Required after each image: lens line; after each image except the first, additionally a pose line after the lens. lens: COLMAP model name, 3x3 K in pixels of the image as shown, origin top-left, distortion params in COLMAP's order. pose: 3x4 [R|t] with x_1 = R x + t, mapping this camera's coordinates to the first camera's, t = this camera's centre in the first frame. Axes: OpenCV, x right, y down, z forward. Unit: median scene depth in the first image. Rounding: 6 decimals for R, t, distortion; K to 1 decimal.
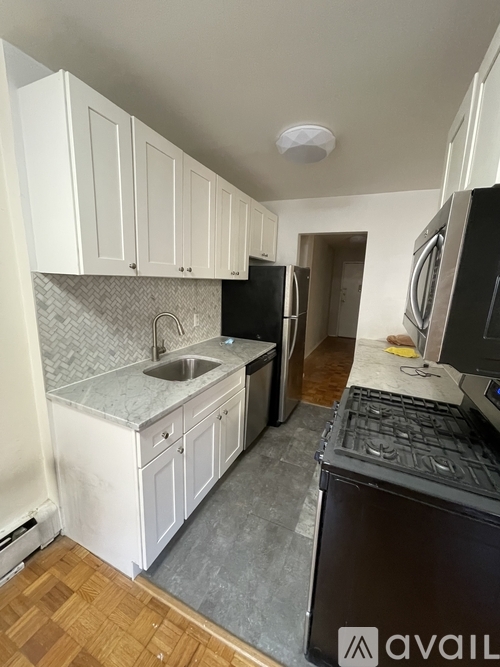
lens RADIAL K [[269.2, 0, 250.0], [0, 269.2, 333.5], [0, 0, 1]] dist [-0.000357, -0.000310]
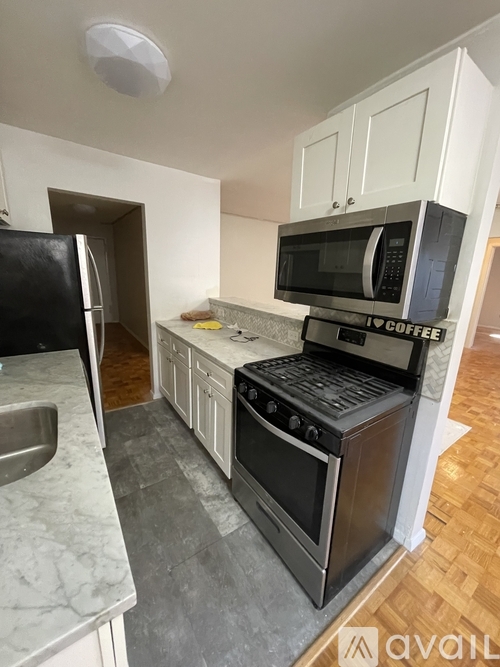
lens RADIAL K [[269.2, 0, 250.0], [0, 269.2, 333.5], [0, 0, 1]] dist [-0.000357, -0.000310]
pose [[0.502555, -0.216416, 0.837020, -0.350807], [0.151363, 0.975234, 0.161272, -0.065325], [-0.851192, 0.045645, 0.522866, 0.353229]]
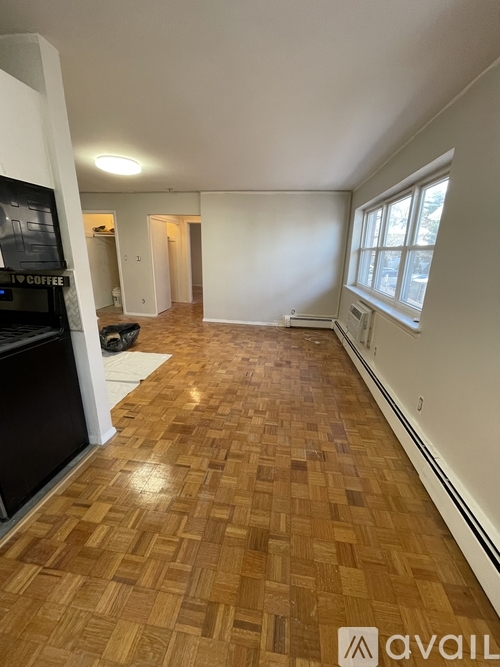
lens RADIAL K [[269.2, 0, 250.0], [0, 269.2, 333.5], [0, 0, 1]] dist [-0.000357, -0.000310]
pose [[-0.281421, -0.320054, 0.904637, -0.583648], [0.150053, 0.916463, 0.370918, 0.032898], [-0.947780, 0.240128, -0.209887, -0.038212]]
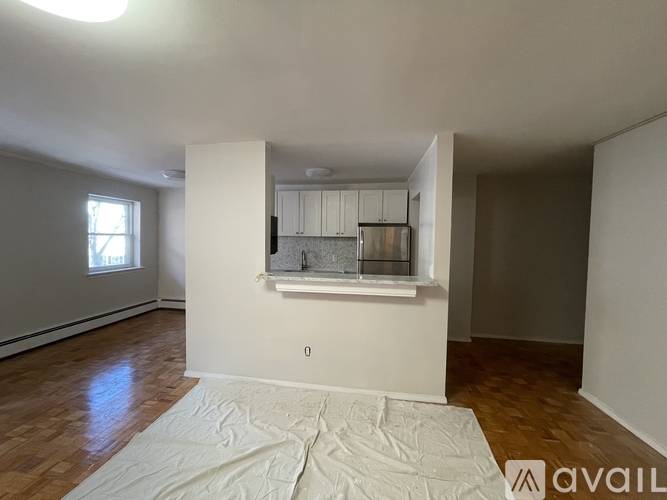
lens RADIAL K [[269.2, 0, 333.5], [0, 269.2, 250.0], [0, 0, 1]] dist [-0.000357, -0.000310]
pose [[0.273342, 0.005555, -0.961901, 2.098005], [-0.193324, 0.979897, -0.049278, -0.013367], [0.942290, 0.199428, 0.268921, 0.593236]]
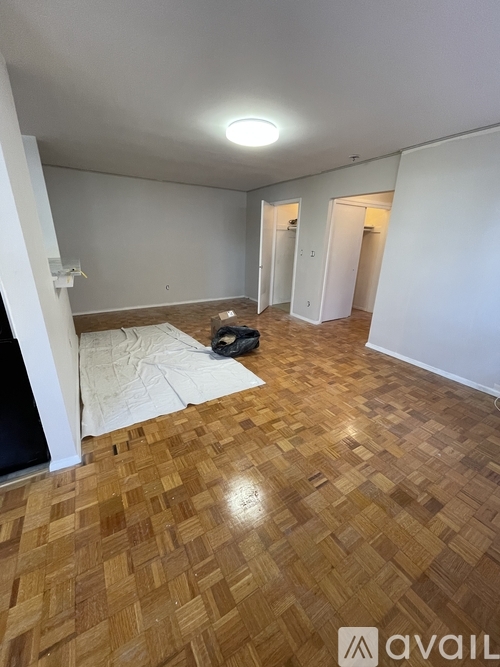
lens RADIAL K [[264.9, 0, 250.0], [0, 264.9, 333.5], [0, 0, 1]] dist [-0.001349, -0.000349]
pose [[0.558353, -0.298105, 0.774194, 0.215096], [0.153034, 0.954204, 0.257050, 0.171766], [-0.815367, -0.025046, 0.578403, -0.645347]]
